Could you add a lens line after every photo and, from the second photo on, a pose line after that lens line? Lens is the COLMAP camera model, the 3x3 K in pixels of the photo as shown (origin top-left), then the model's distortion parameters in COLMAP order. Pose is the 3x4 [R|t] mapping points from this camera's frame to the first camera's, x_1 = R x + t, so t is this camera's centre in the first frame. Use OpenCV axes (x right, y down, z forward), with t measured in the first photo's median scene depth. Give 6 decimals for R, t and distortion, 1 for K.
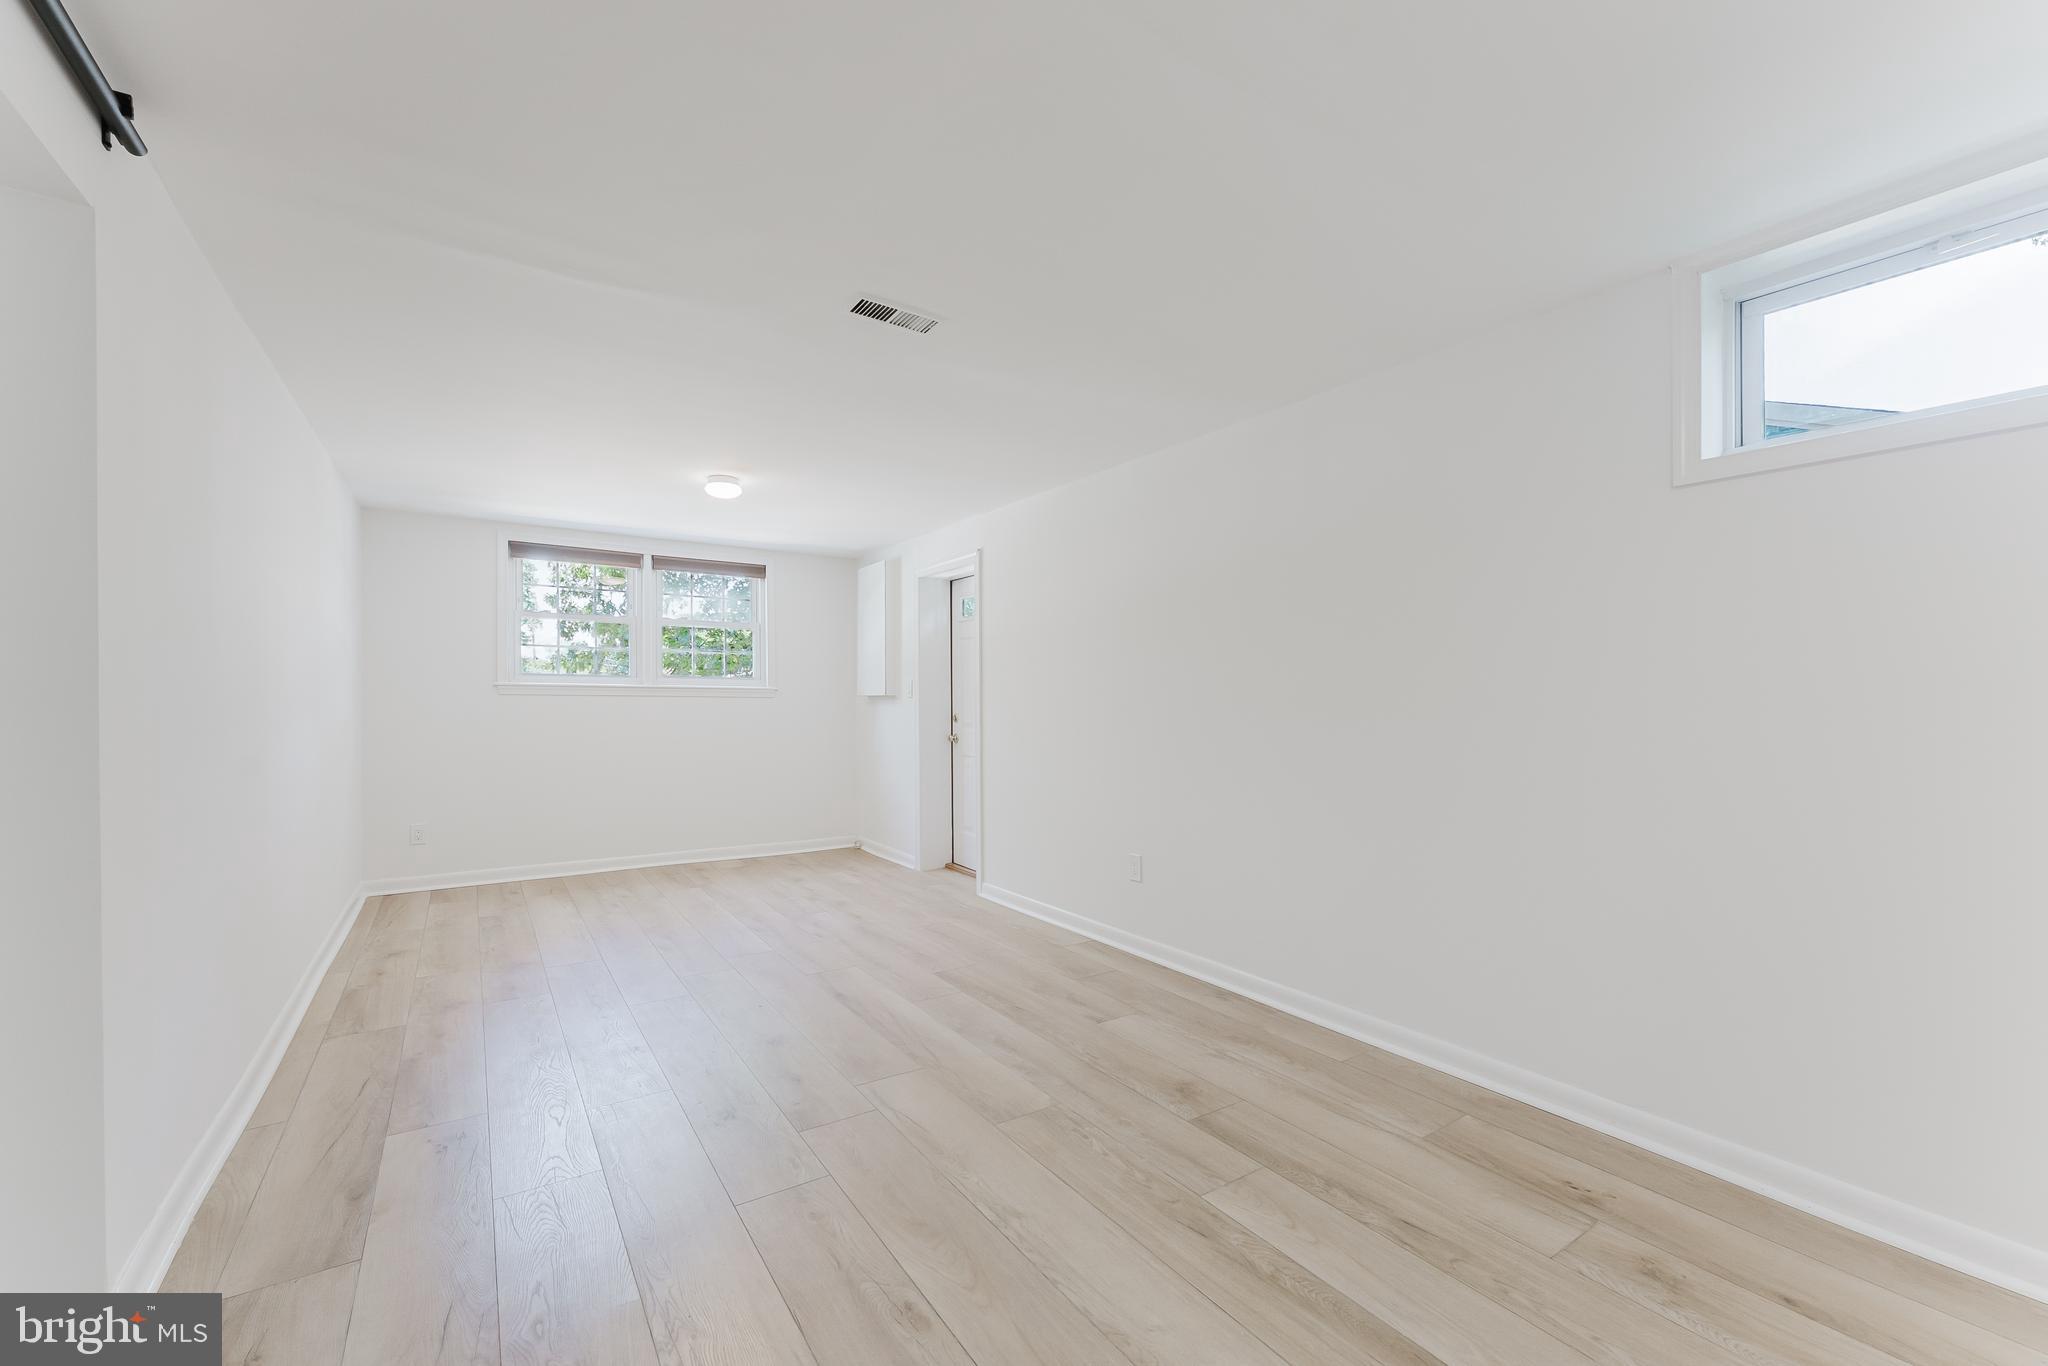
lens RADIAL K [[831.4, 0, 1028.0], [0, 831.4, 690.8], [0, 0, 1]] dist [0.000088, 0.000097]
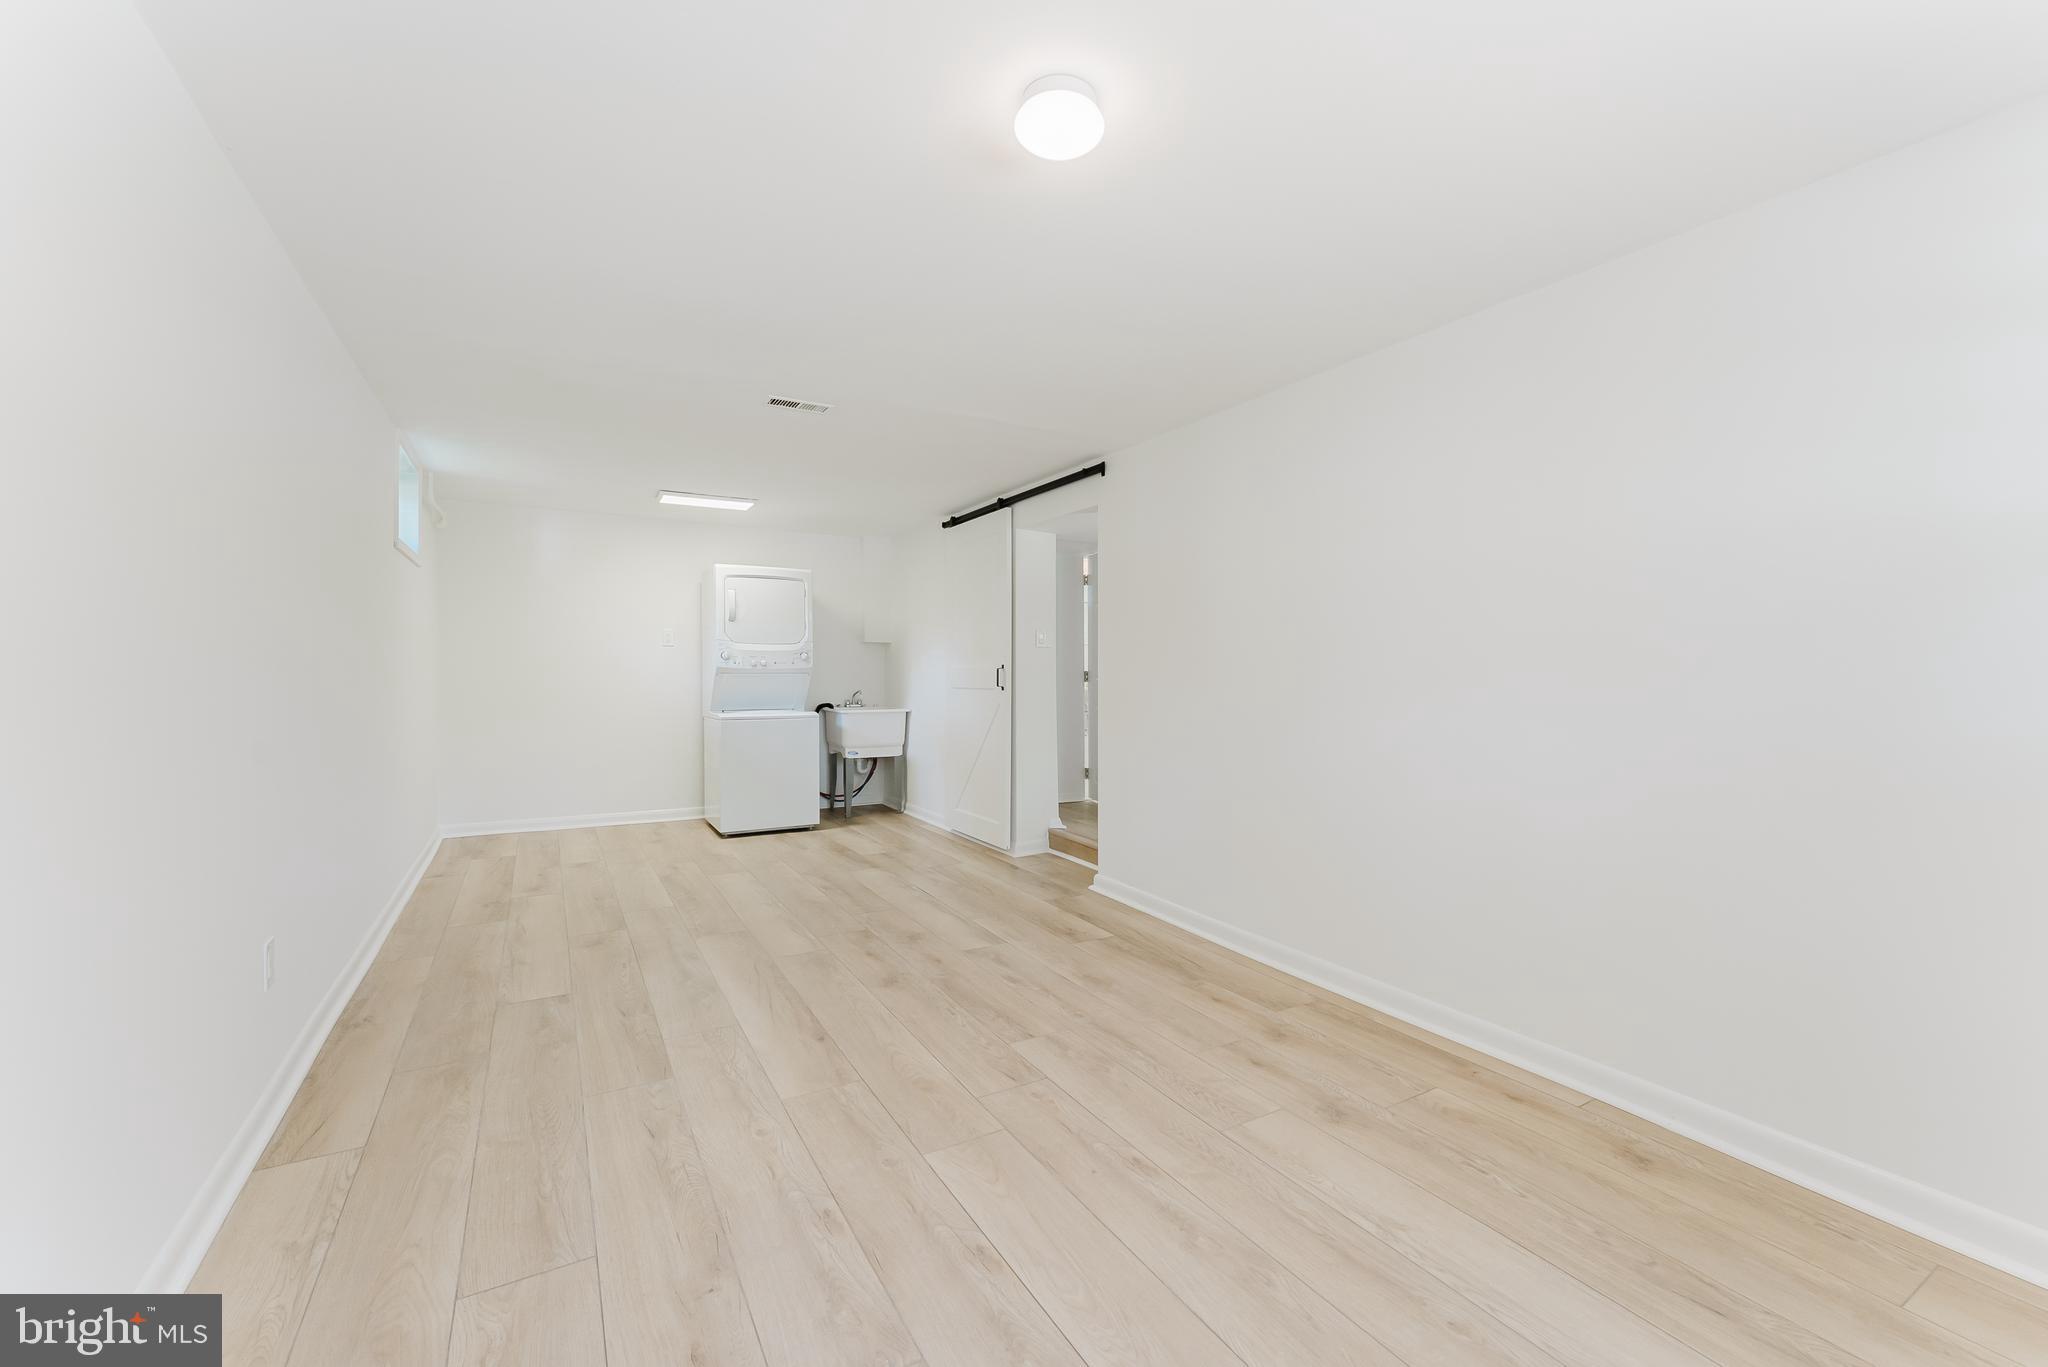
lens RADIAL K [[825.2, 0, 1028.4], [0, 825.2, 677.2], [0, 0, 1]] dist [-0.004405, -0.000456]
pose [[-0.997765, -0.012605, 0.065619, -0.472723], [-0.012949, 0.999905, -0.004815, 0.024239], [-0.065552, -0.005654, -0.997833, 1.778977]]
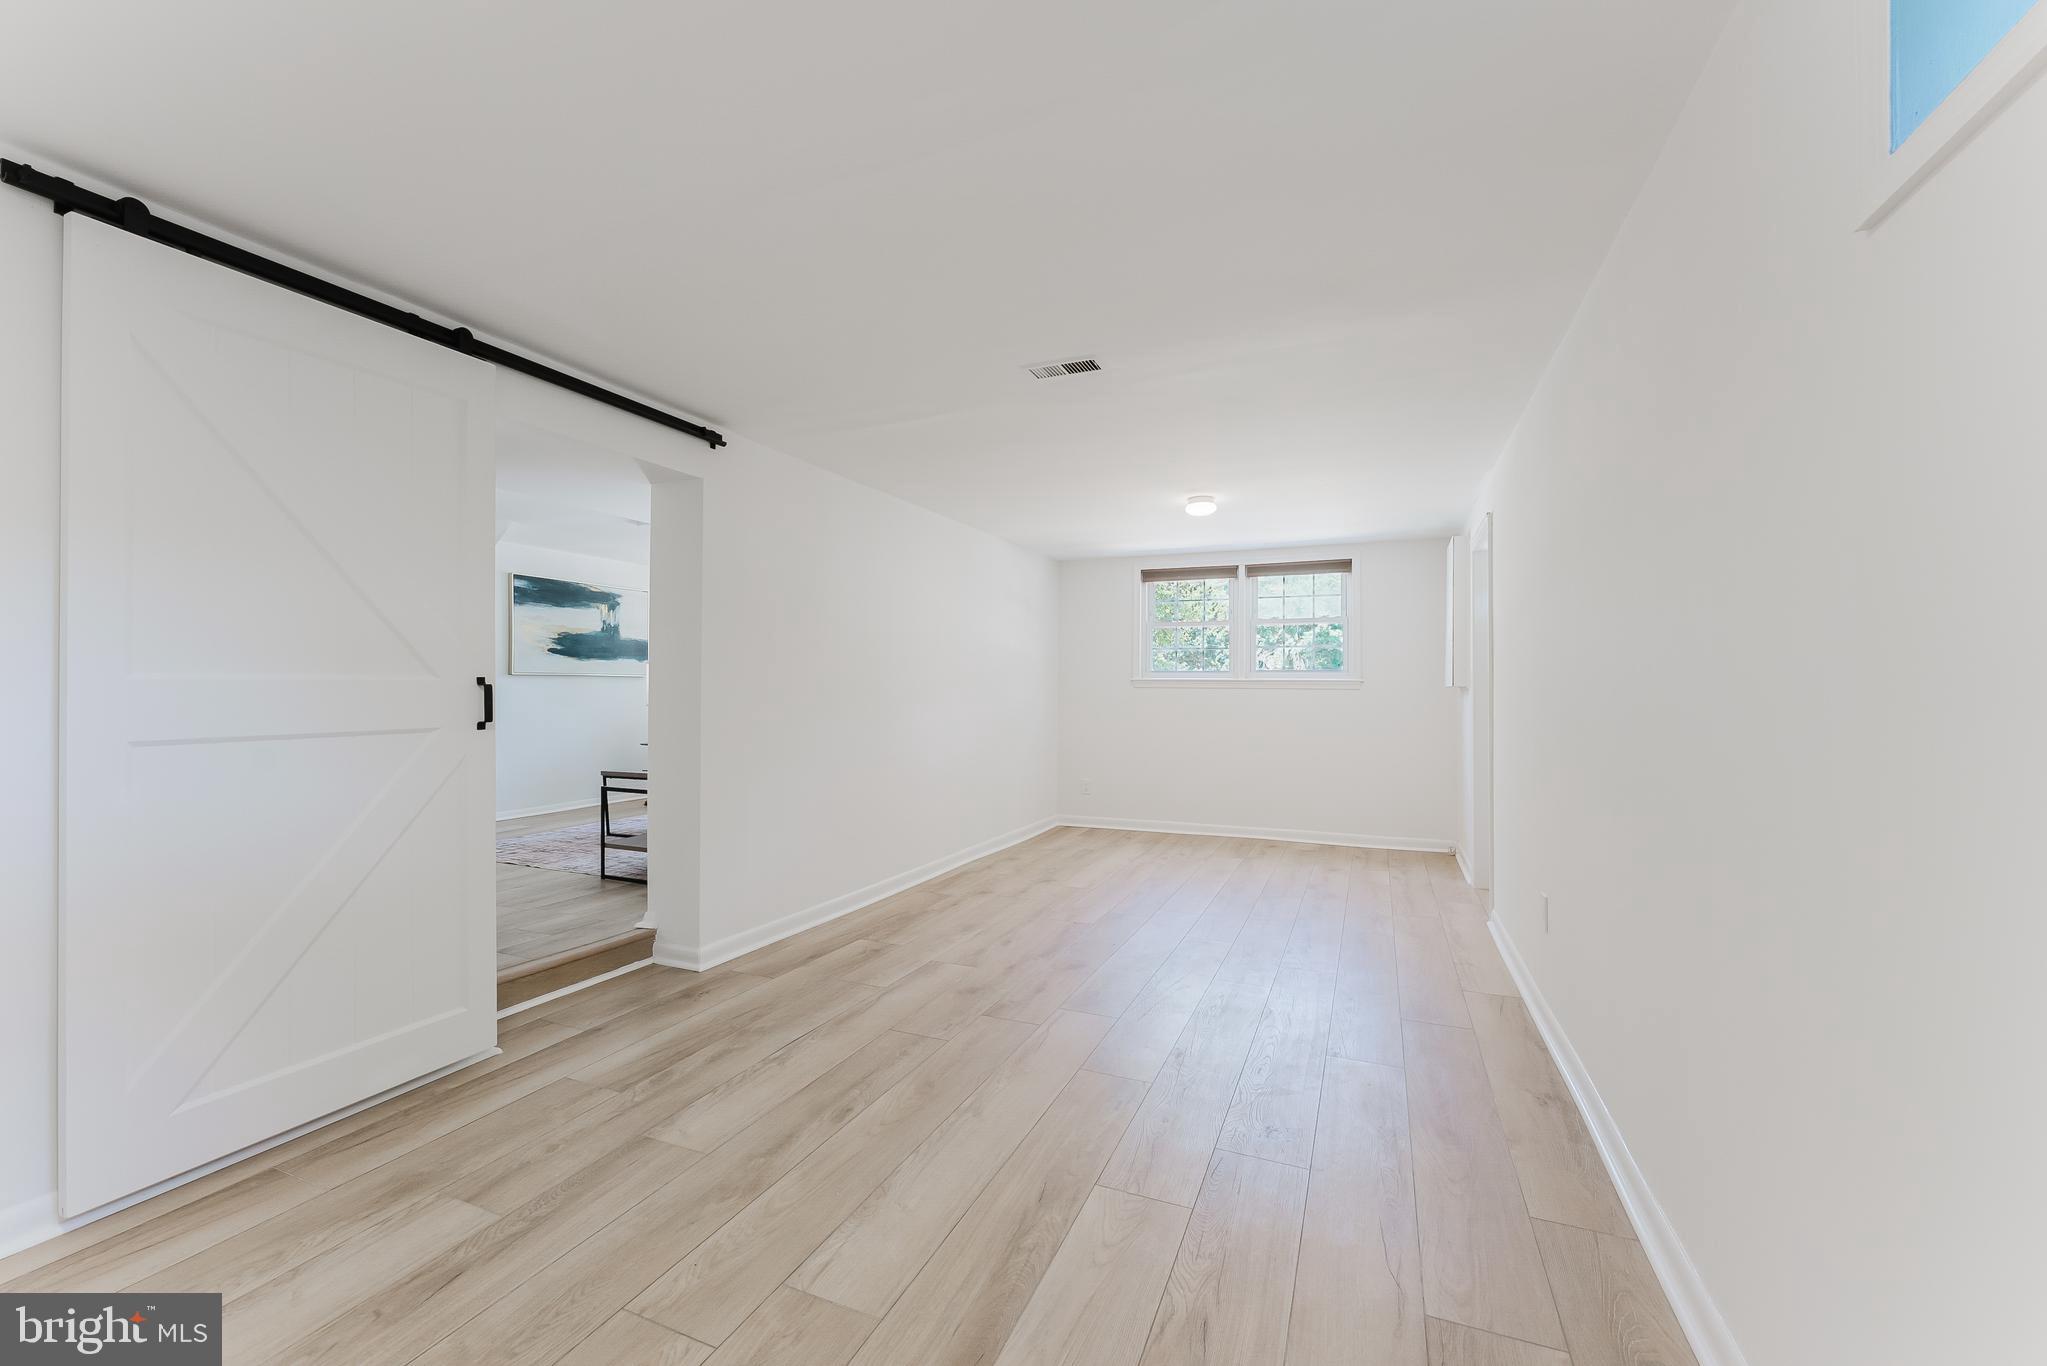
lens RADIAL K [[824.7, 0, 1027.9], [0, 824.7, 676.7], [0, 0, 1]] dist [-0.004405, -0.000456]
pose [[0.543478, -0.016708, -0.839257, 0.598216], [0.008259, 0.999860, -0.014557, 0.007692], [0.839383, 0.000980, 0.543540, 0.236387]]
